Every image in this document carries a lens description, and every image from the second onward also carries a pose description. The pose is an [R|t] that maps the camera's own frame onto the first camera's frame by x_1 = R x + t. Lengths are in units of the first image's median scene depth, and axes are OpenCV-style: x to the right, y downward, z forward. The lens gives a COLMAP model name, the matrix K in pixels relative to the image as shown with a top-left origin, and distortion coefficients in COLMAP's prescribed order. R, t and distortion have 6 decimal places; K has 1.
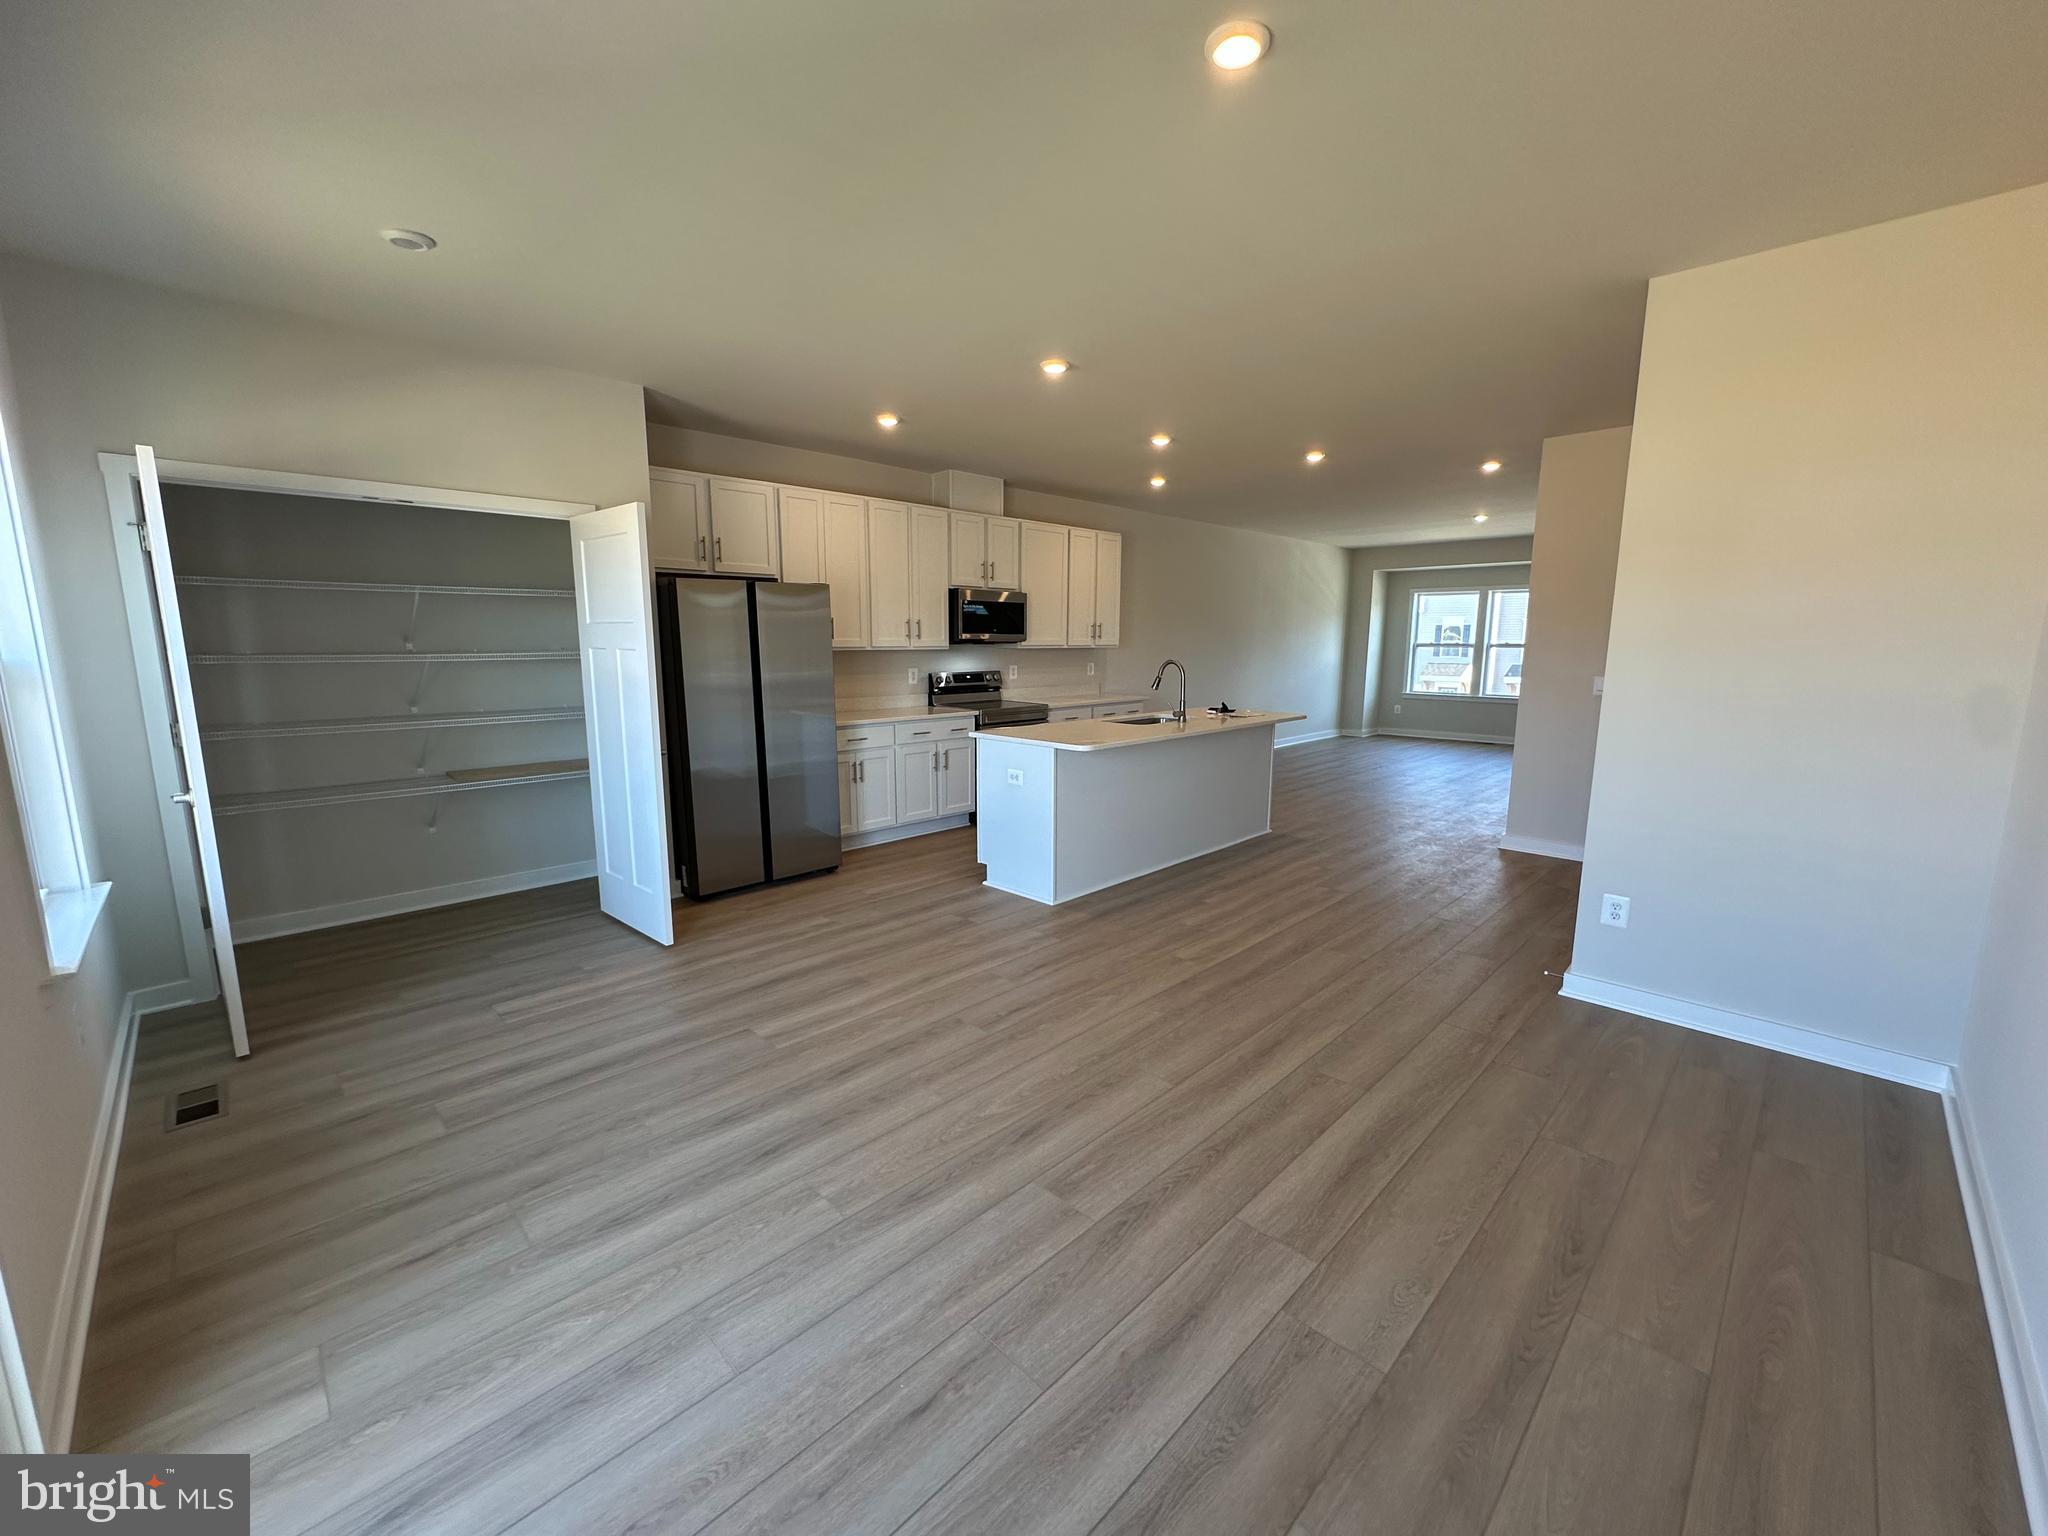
lens RADIAL K [[817.2, 0, 1023.6], [0, 817.2, 767.1], [0, 0, 1]] dist [-0.004237, 0.000223]
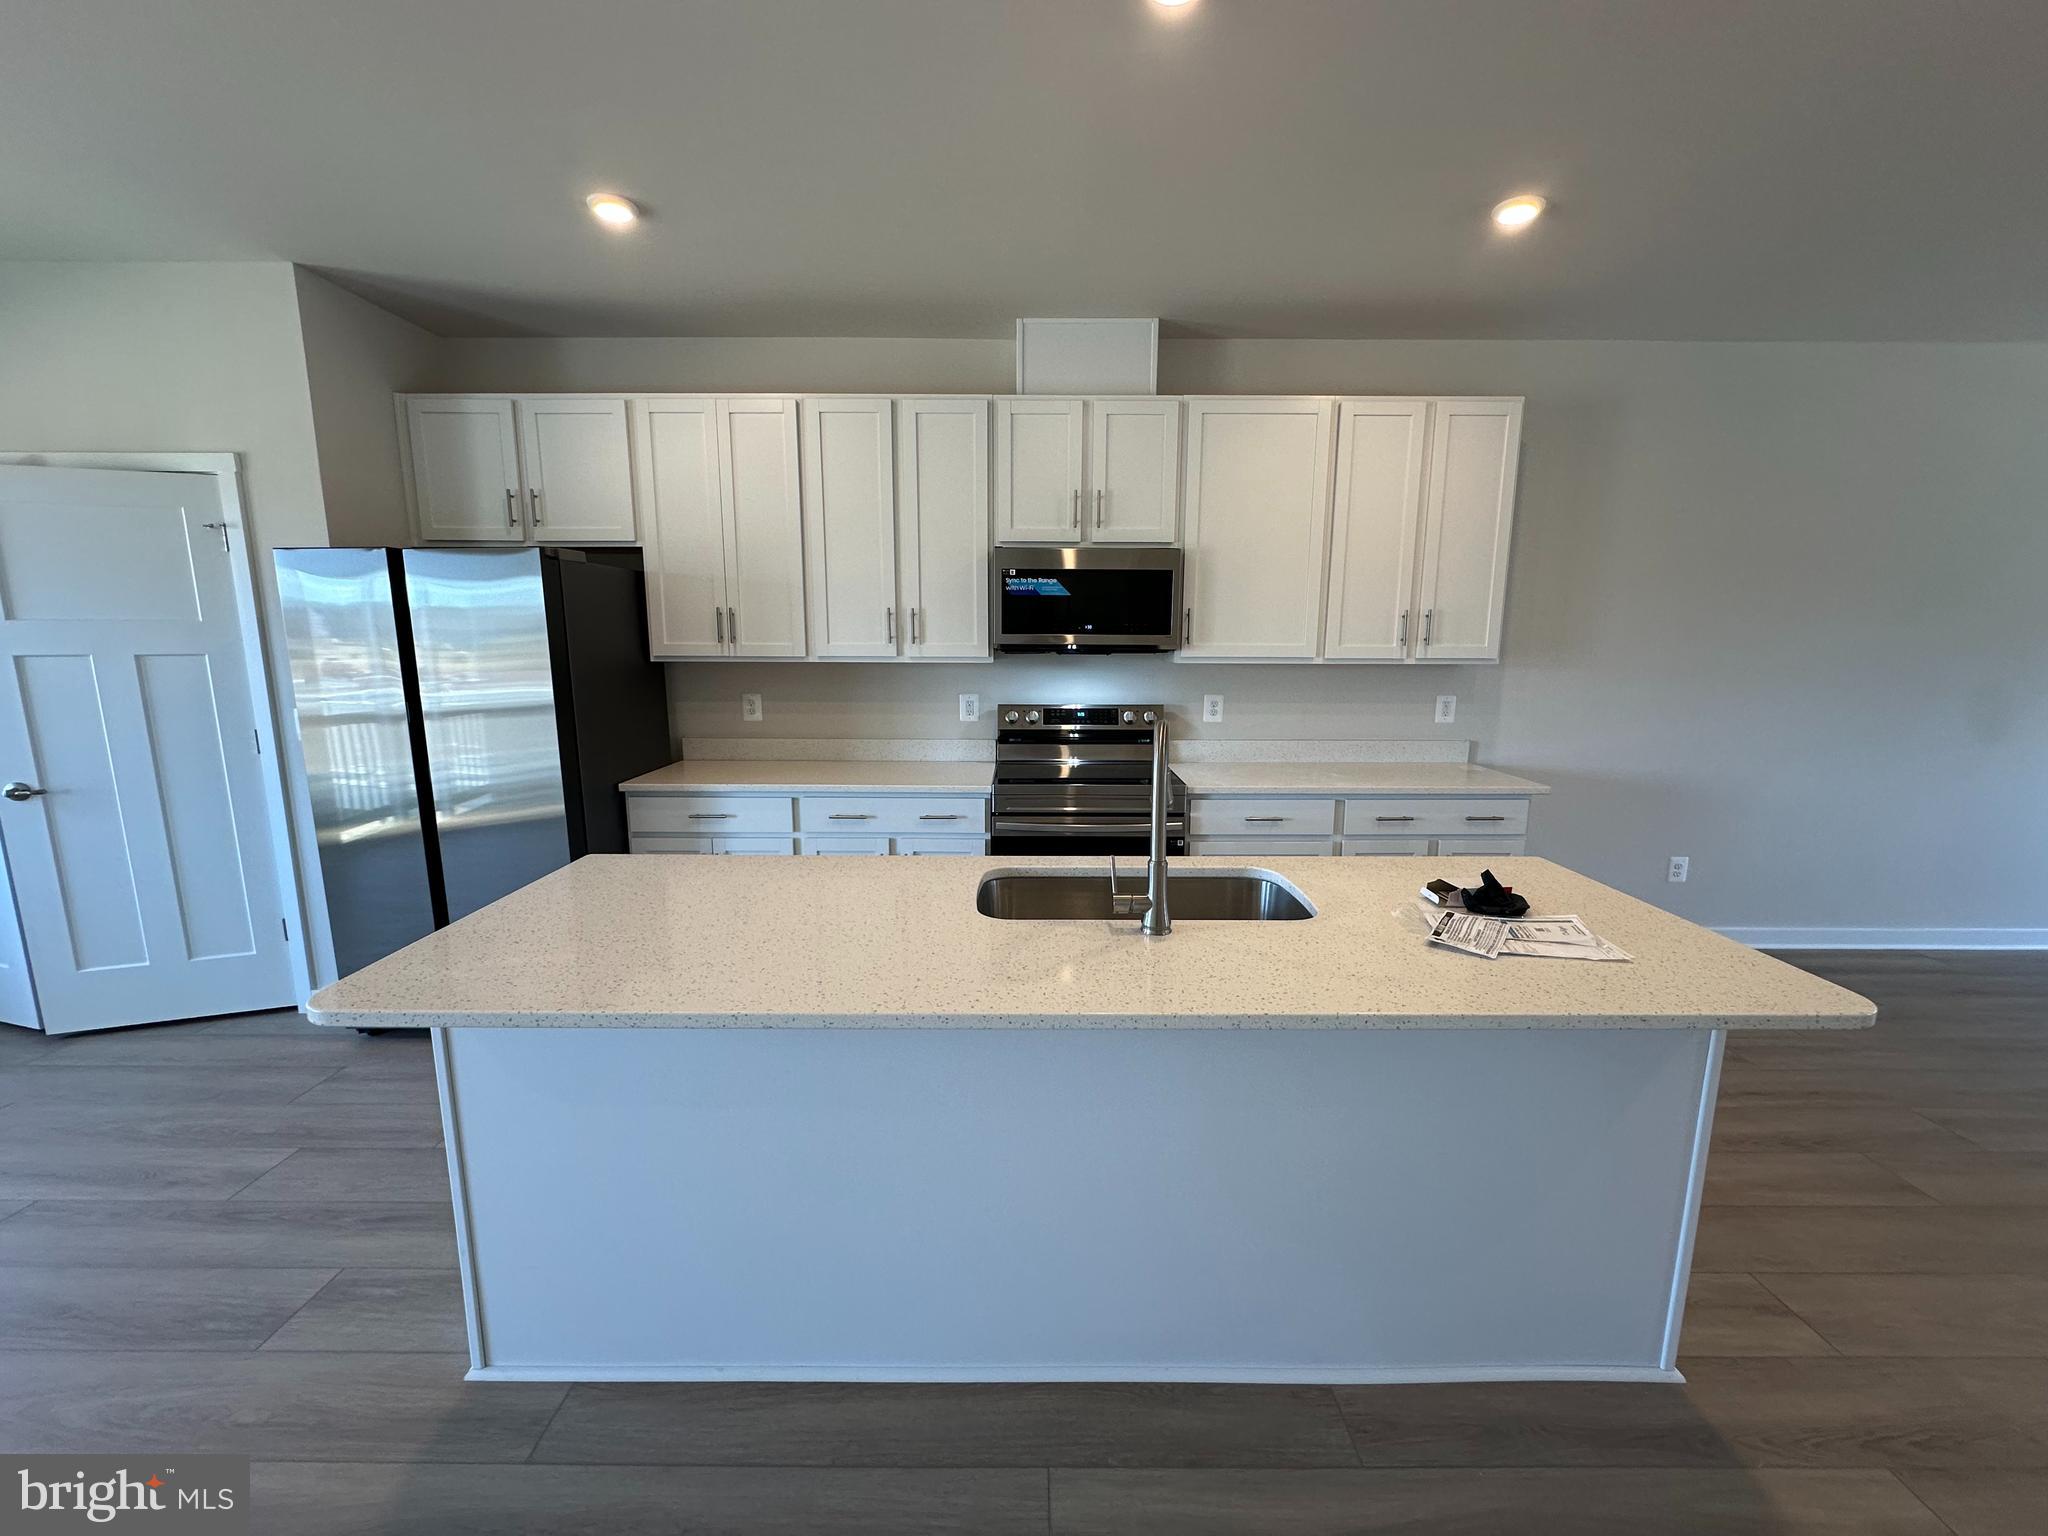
lens RADIAL K [[817.2, 0, 1024.3], [0, 817.2, 768.2], [0, 0, 1]] dist [-0.004237, 0.000223]
pose [[0.705842, 0.115448, -0.698898, 0.298822], [-0.113374, 0.992323, 0.049416, -0.102151], [0.699238, 0.044357, 0.713512, 0.621724]]
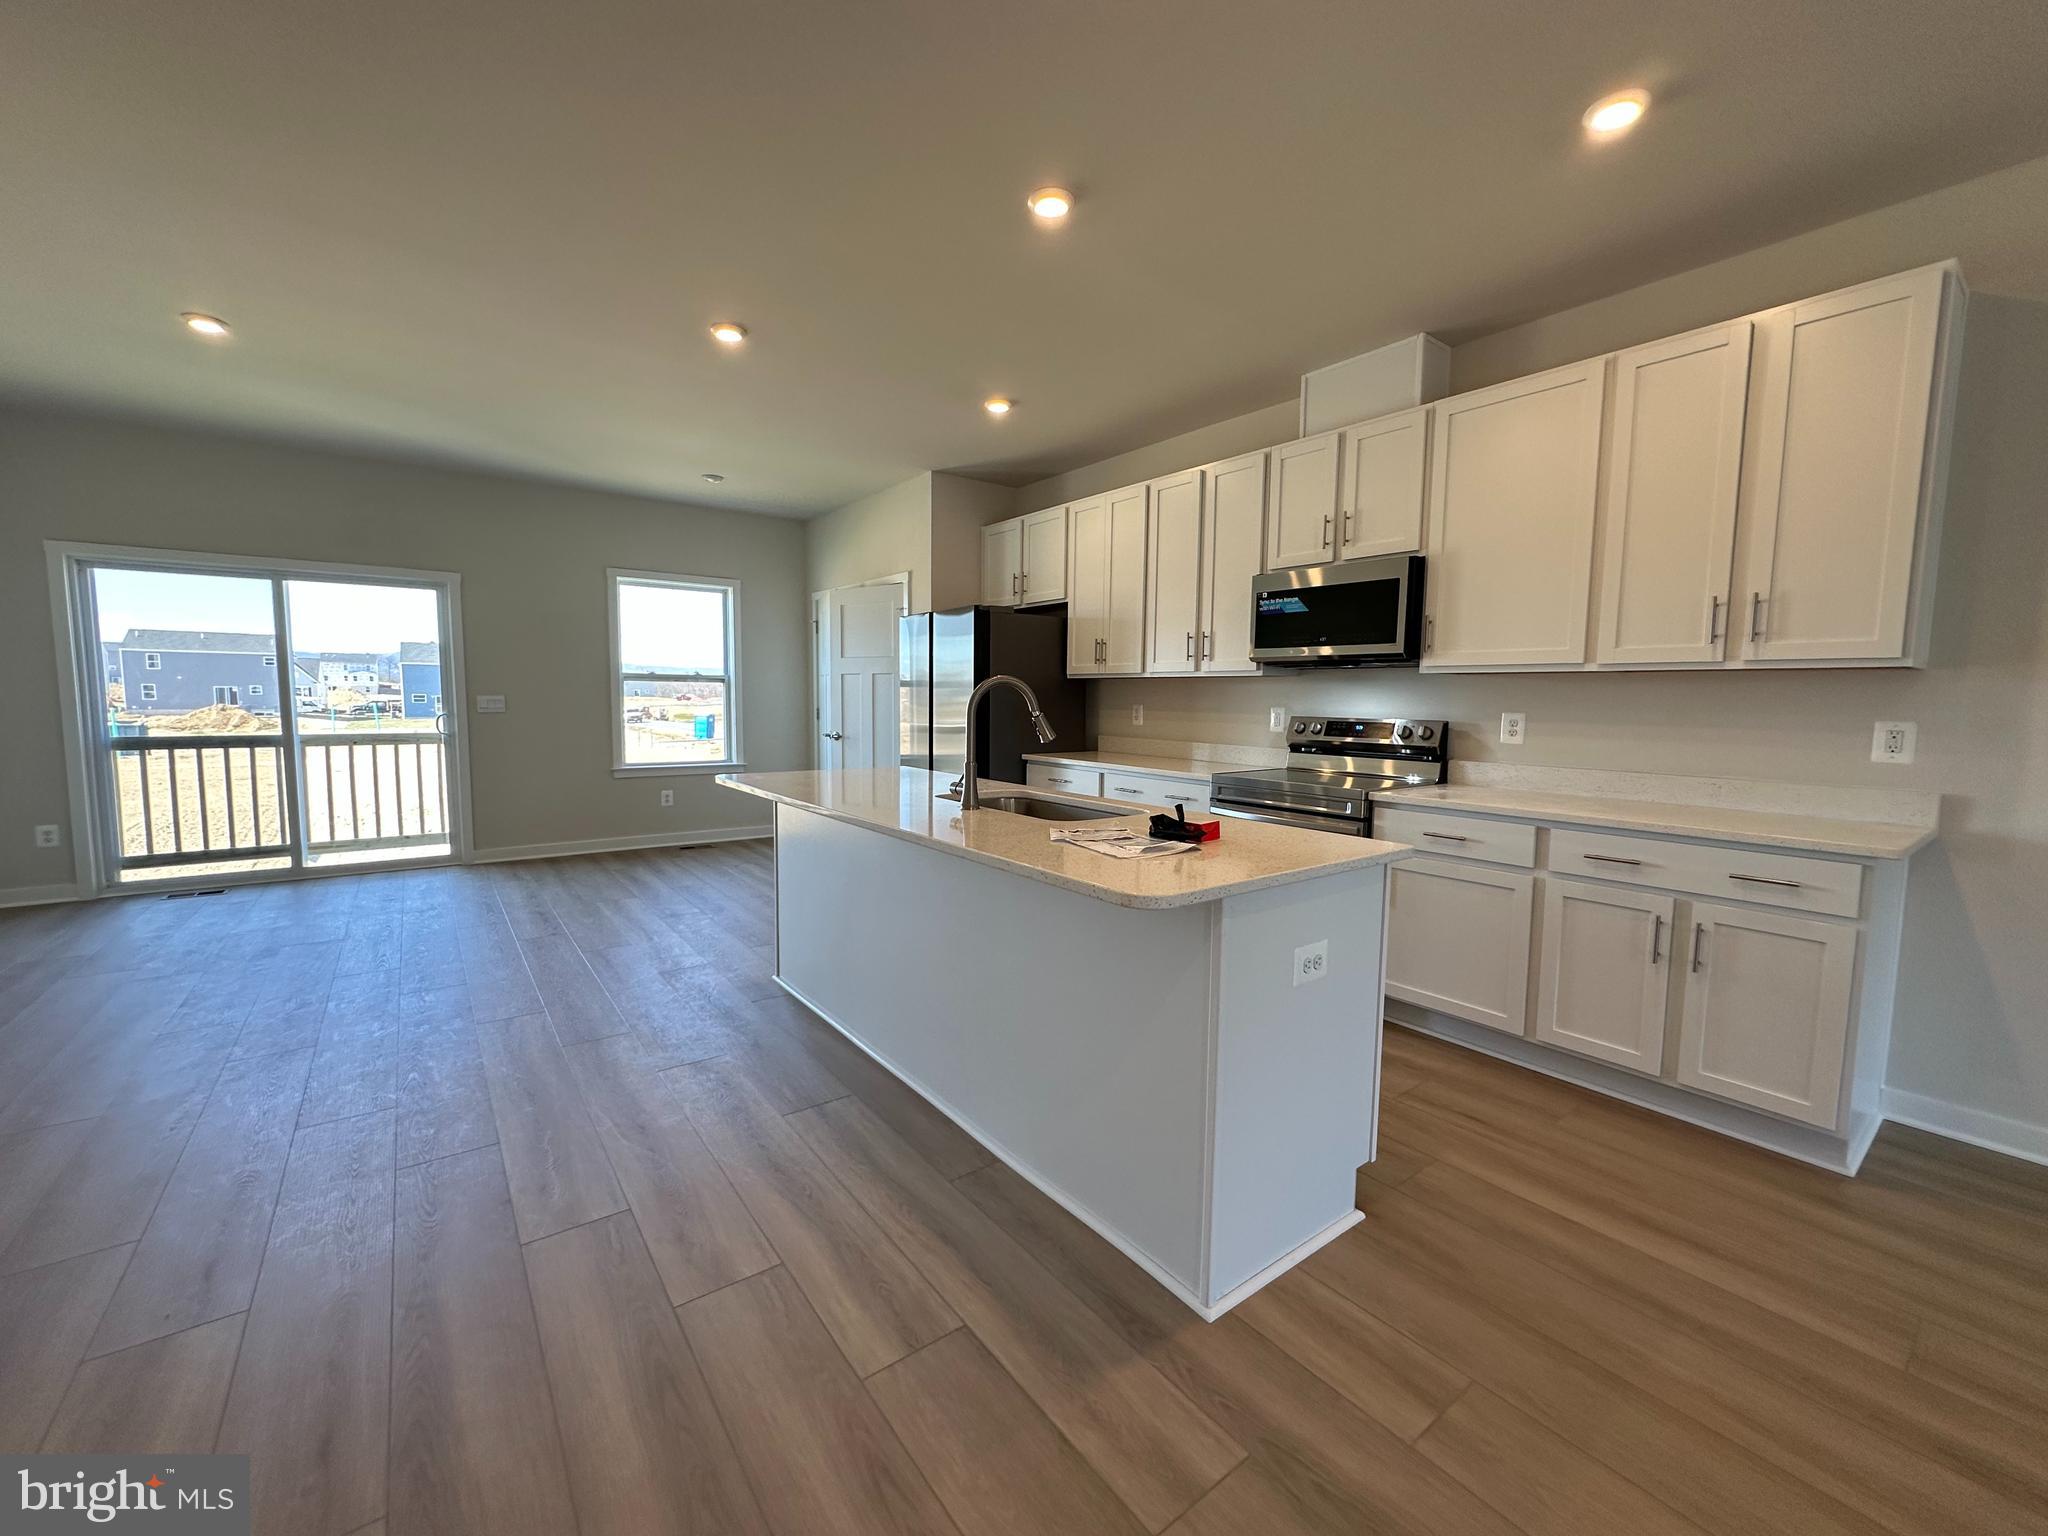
lens RADIAL K [[817.2, 0, 1017.0], [0, 817.2, 769.8], [0, 0, 1]] dist [-0.004237, 0.000223]
pose [[-0.147941, 0.087218, -0.985143, 0.530964], [-0.167441, 0.979515, 0.111864, -0.110486], [0.974719, 0.181502, -0.130307, 0.894257]]
